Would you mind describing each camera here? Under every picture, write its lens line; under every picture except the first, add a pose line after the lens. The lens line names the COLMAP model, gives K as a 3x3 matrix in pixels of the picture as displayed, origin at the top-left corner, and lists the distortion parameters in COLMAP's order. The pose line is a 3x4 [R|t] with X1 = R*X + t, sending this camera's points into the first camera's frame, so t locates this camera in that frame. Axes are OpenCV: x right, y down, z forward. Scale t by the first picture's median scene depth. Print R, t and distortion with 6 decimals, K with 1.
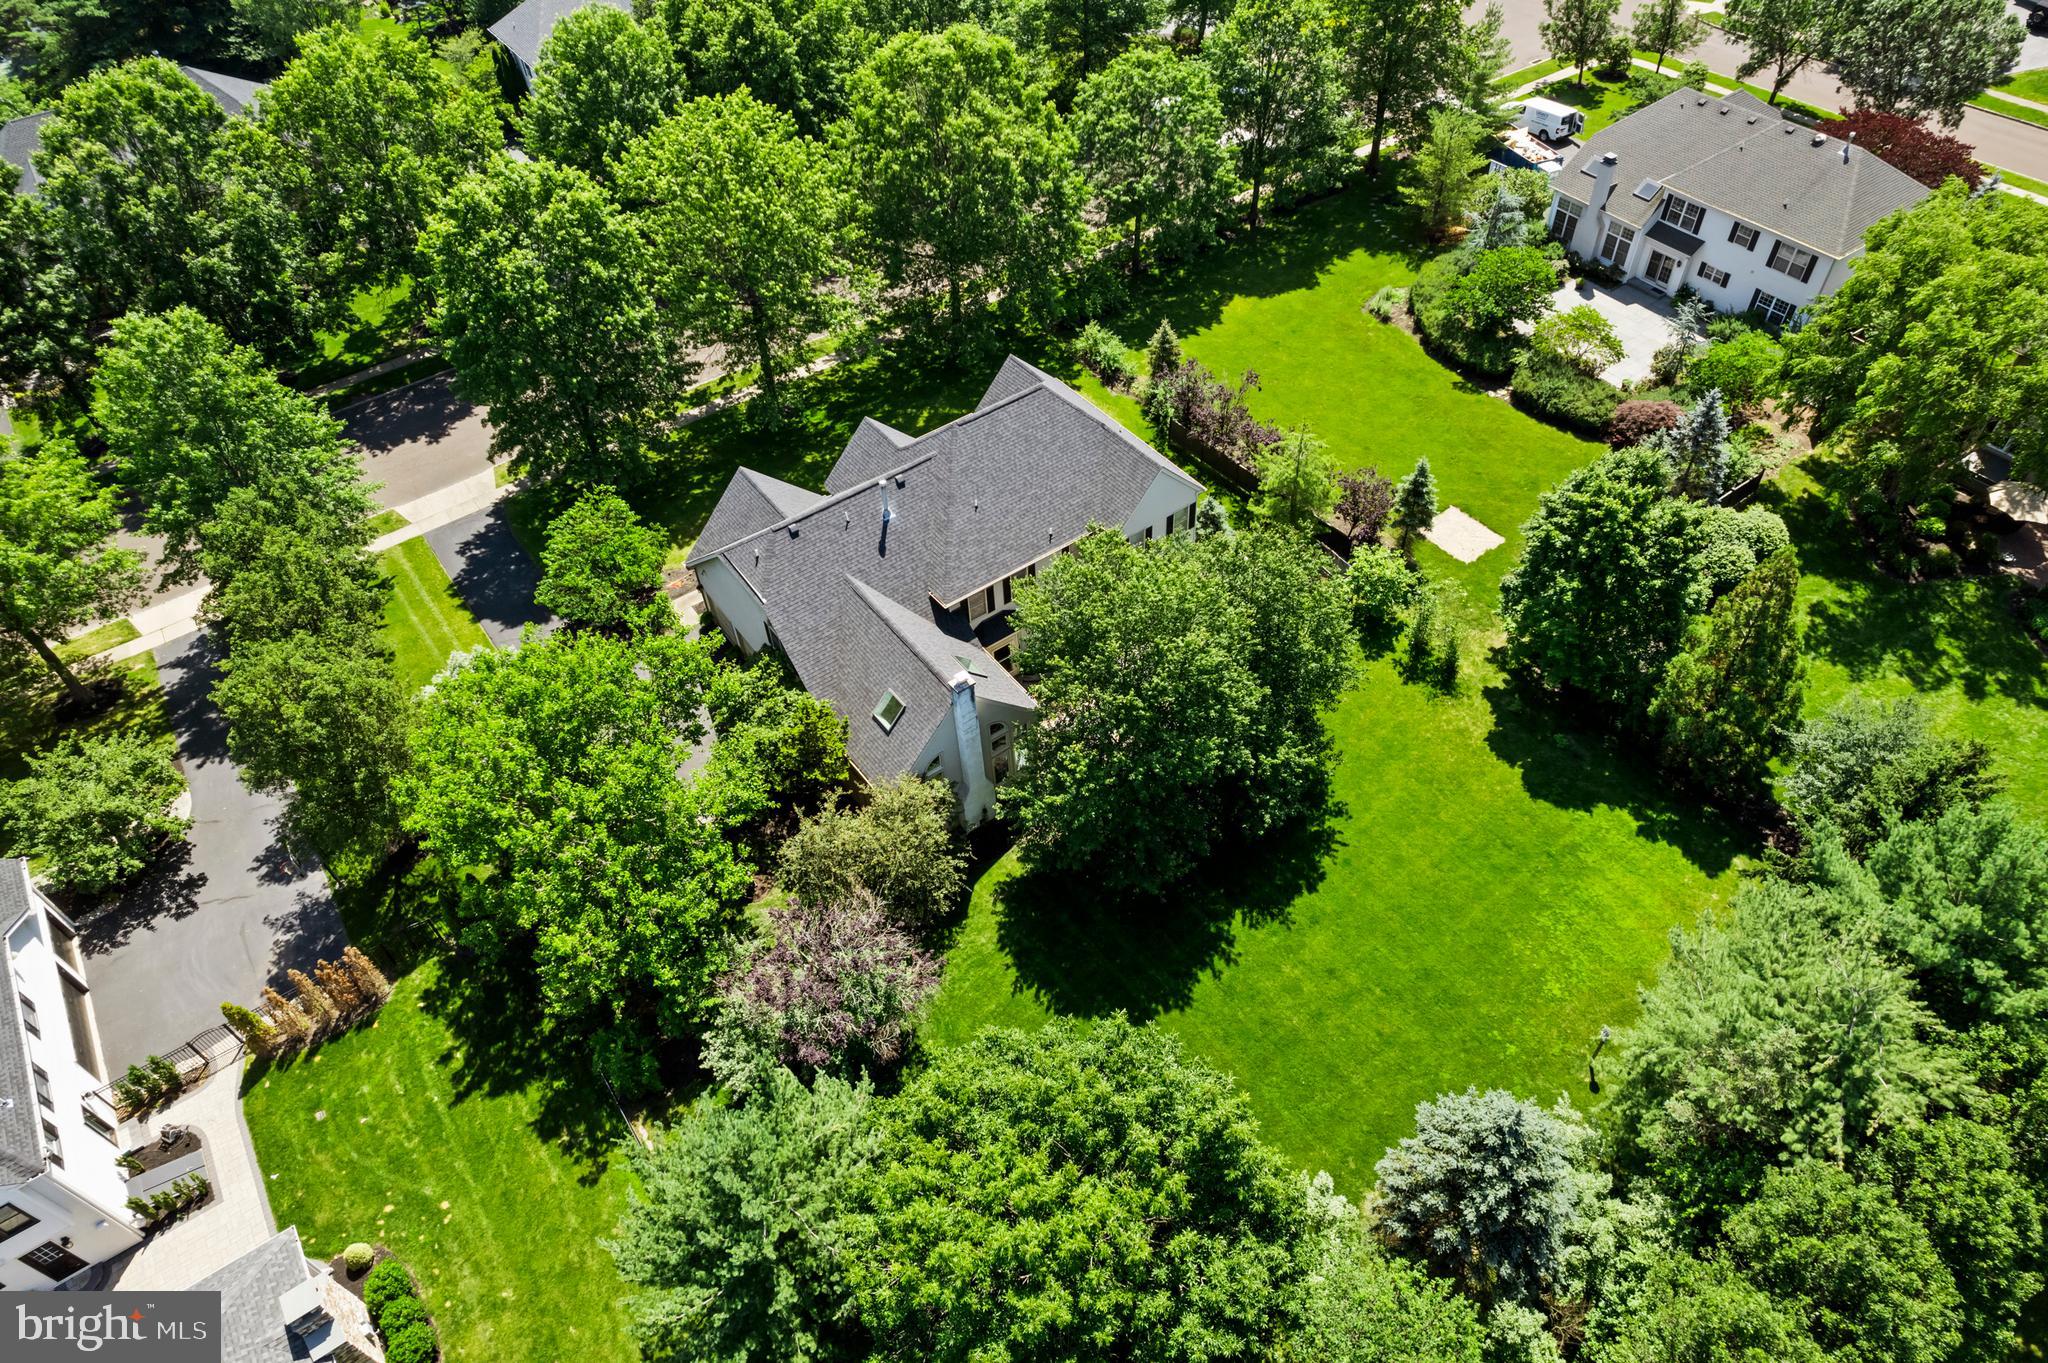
lens RADIAL K [[1302.5, 0, 1029.7], [0, 1302.5, 680.1], [0, 0, 1]] dist [-0.066154, 0.055025]
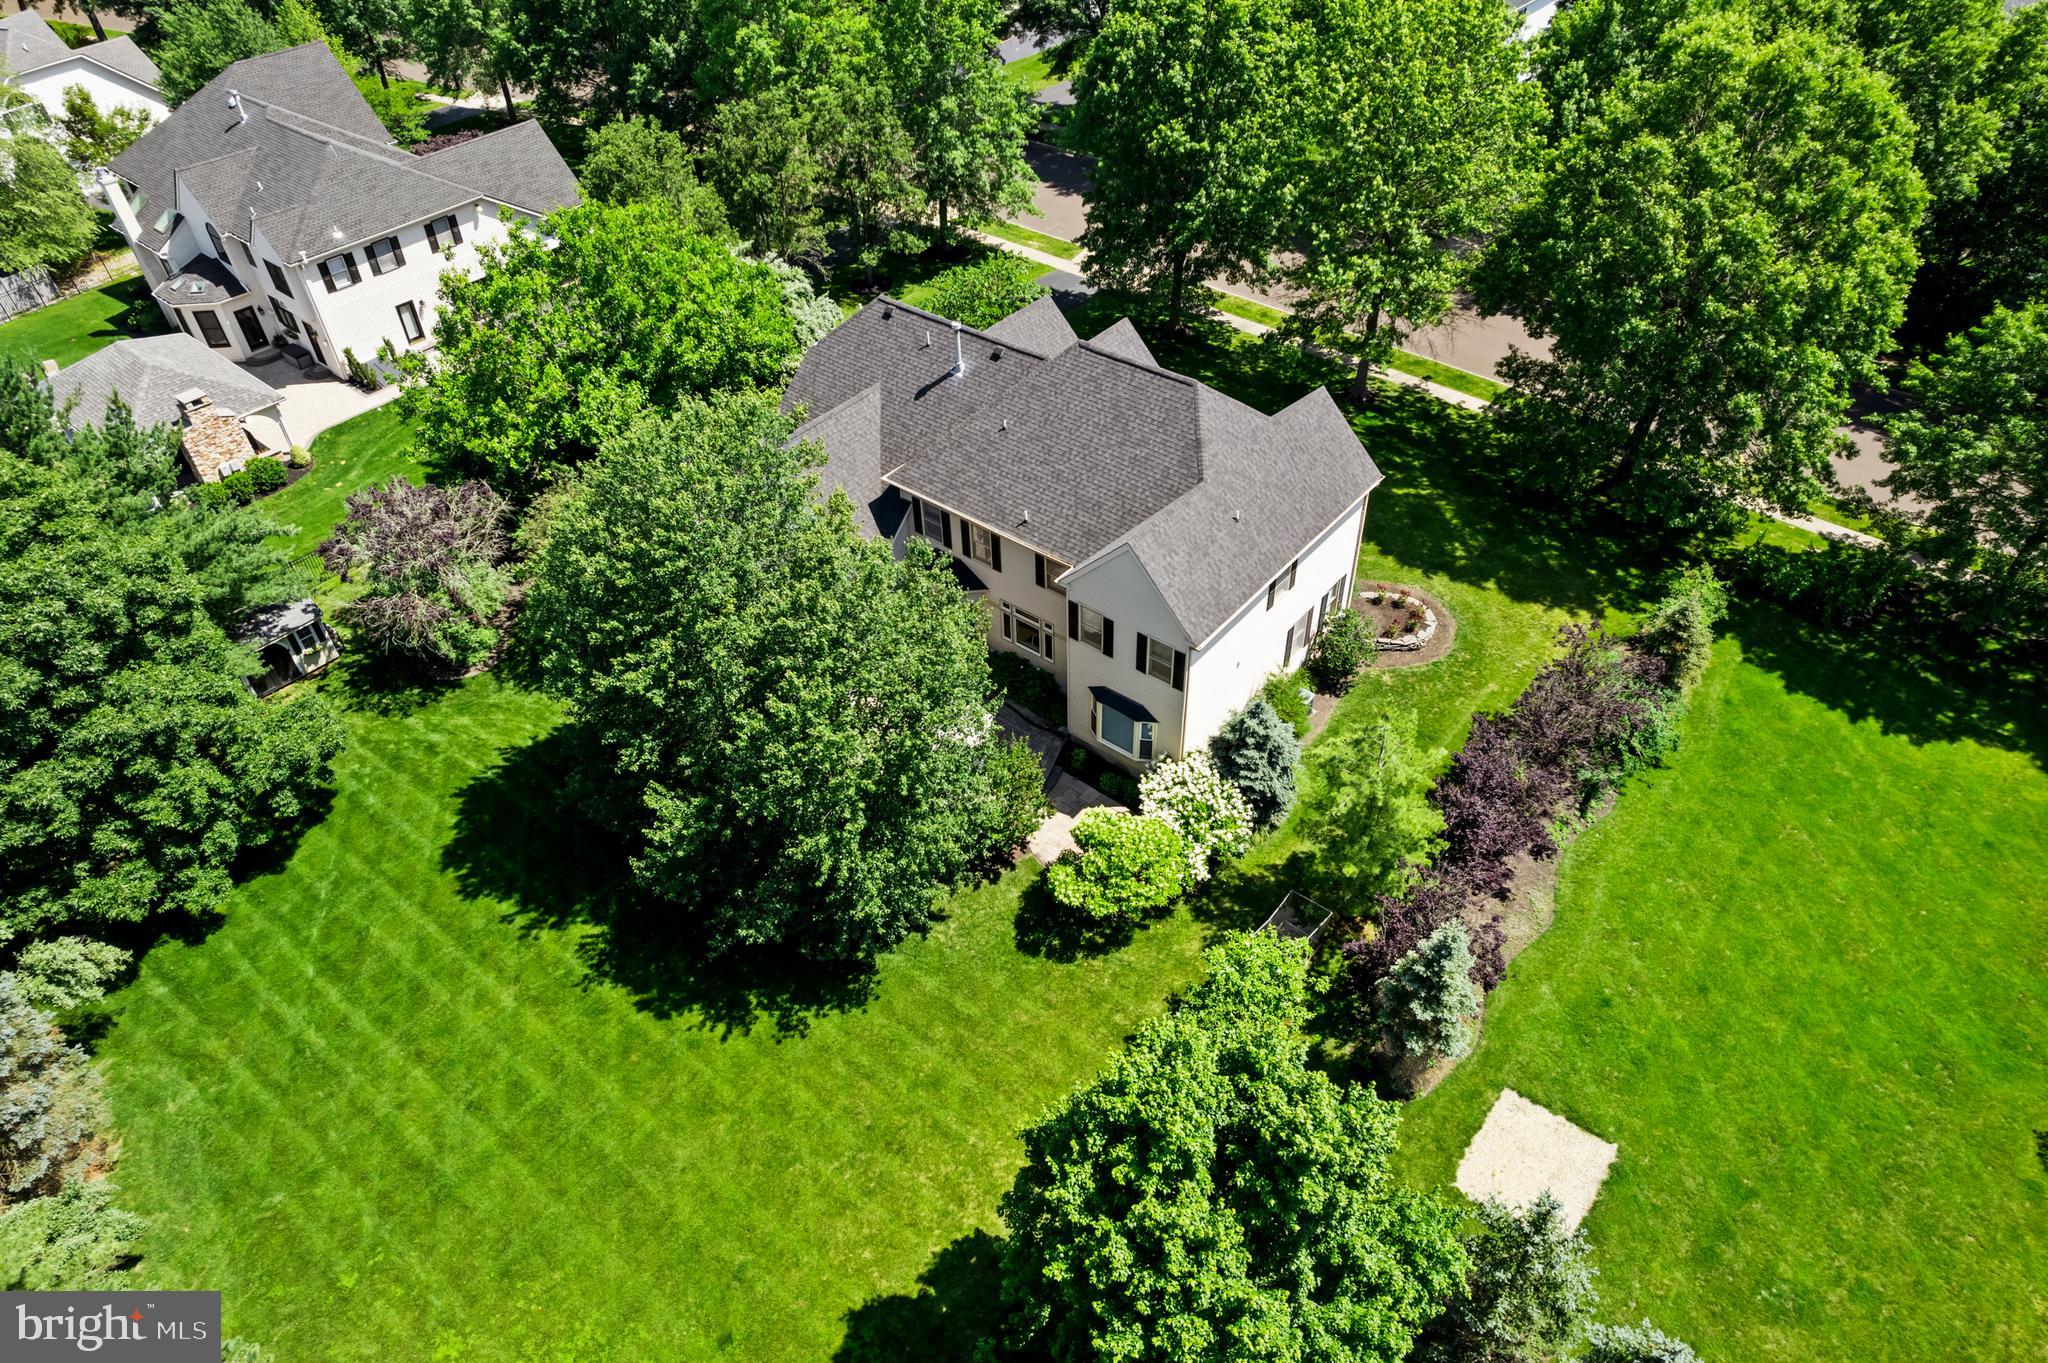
lens RADIAL K [[1302.5, 0, 1035.6], [0, 1302.5, 677.7], [0, 0, 1]] dist [-0.066154, 0.055025]
pose [[0.258605, 0.666726, -0.698999, 0.610759], [-0.701949, 0.626818, 0.338181, -0.319617], [0.663620, 0.403206, 0.630106, 0.596140]]
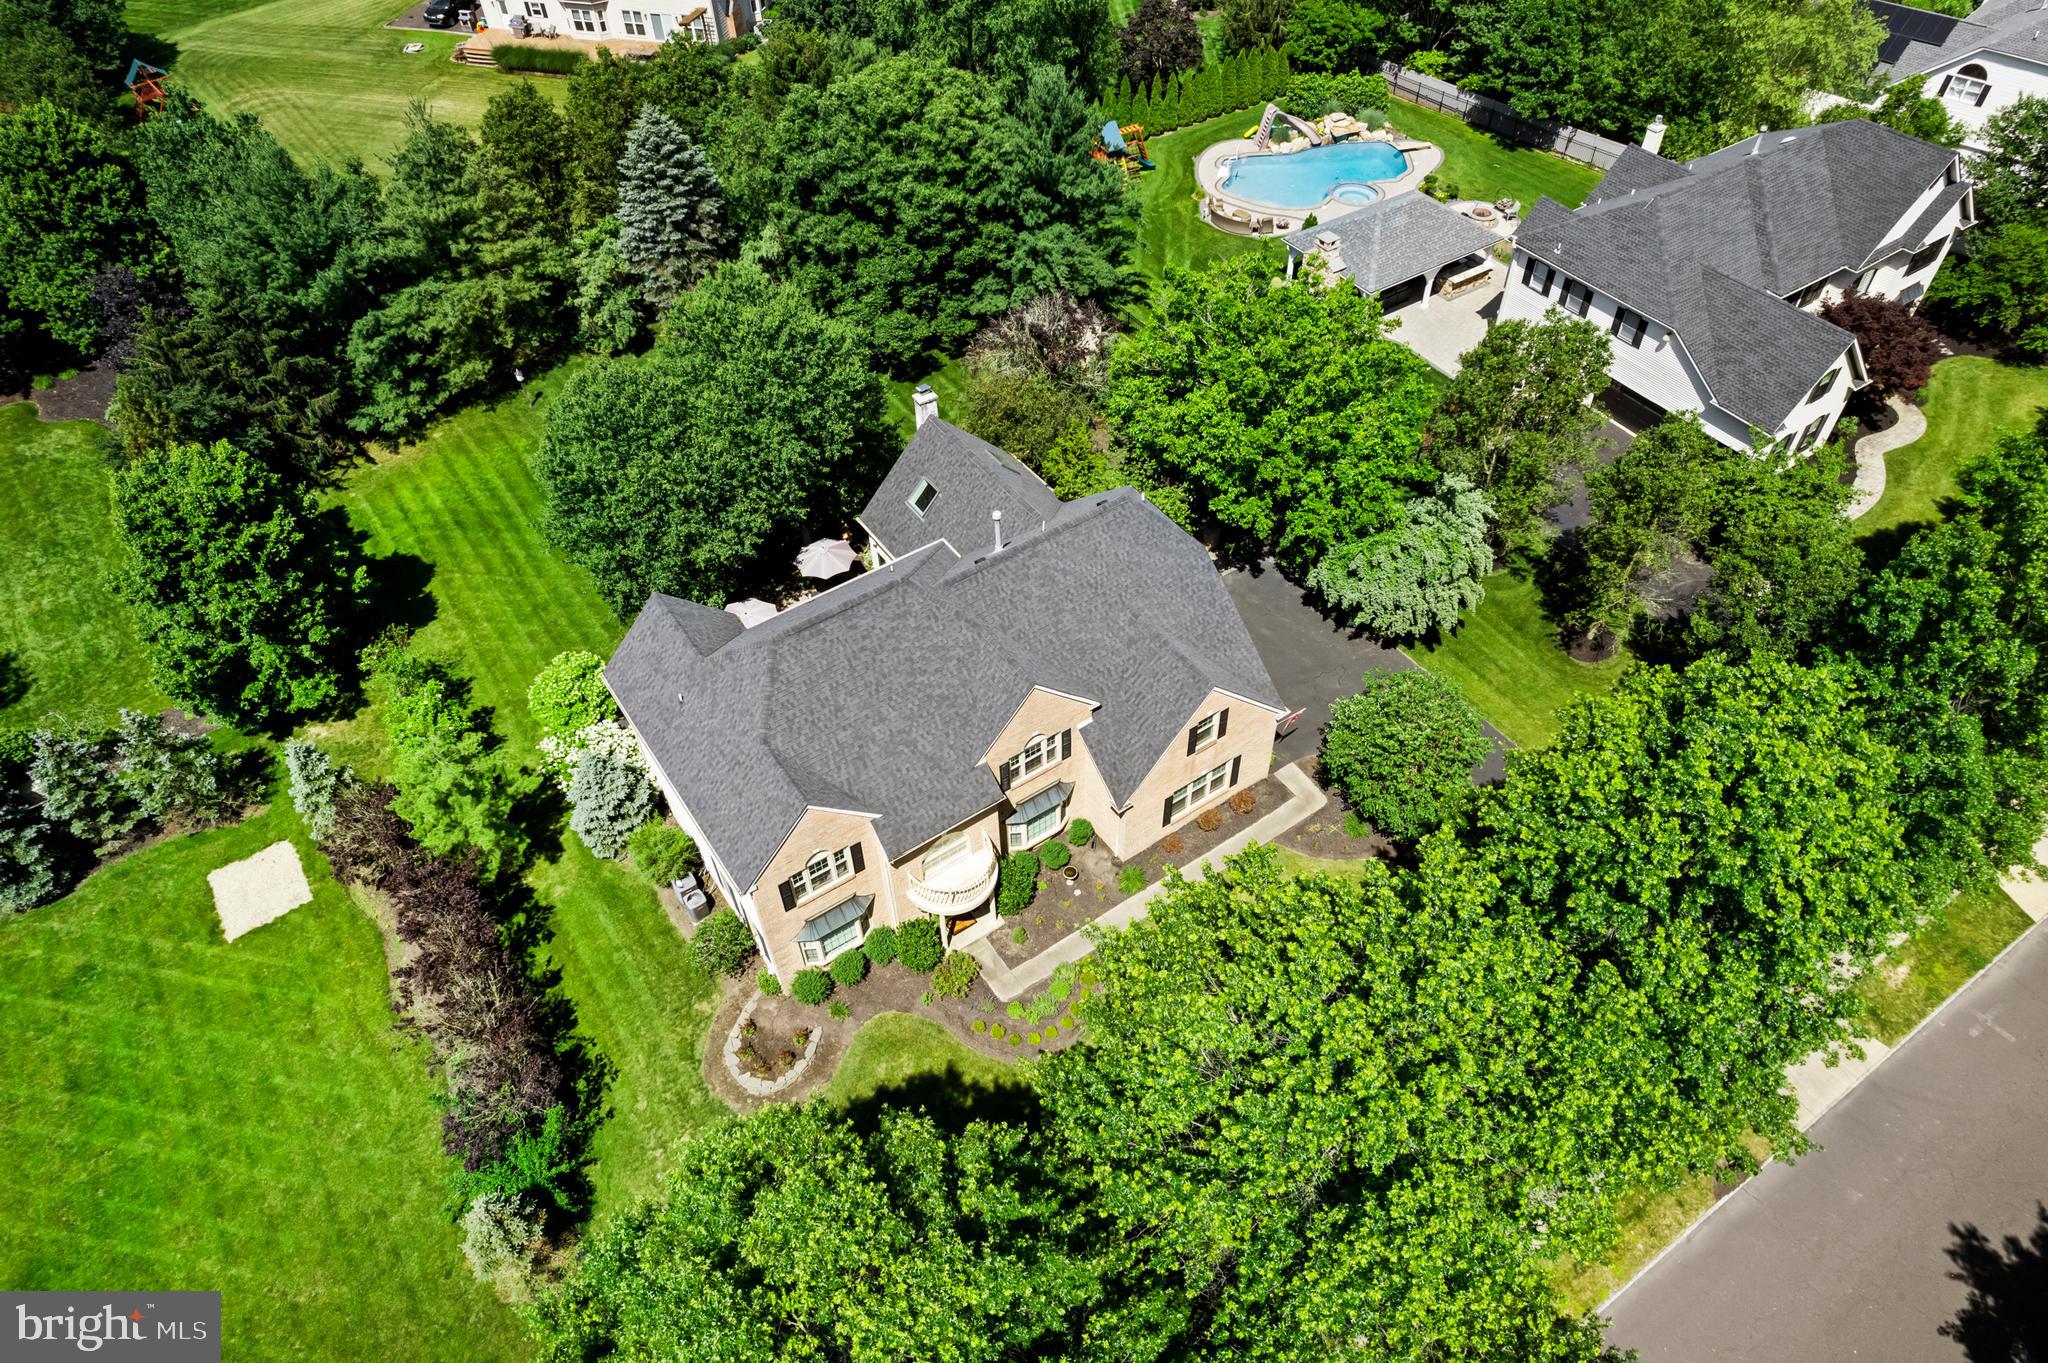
lens RADIAL K [[1302.5, 0, 1031.8], [0, 1302.5, 692.5], [0, 0, 1]] dist [-0.066154, 0.055025]
pose [[-0.998157, 0.013265, 0.059216, -0.176560], [0.057945, -0.081533, 0.994985, -0.967619], [0.018026, 0.996582, 0.080614, 1.025929]]
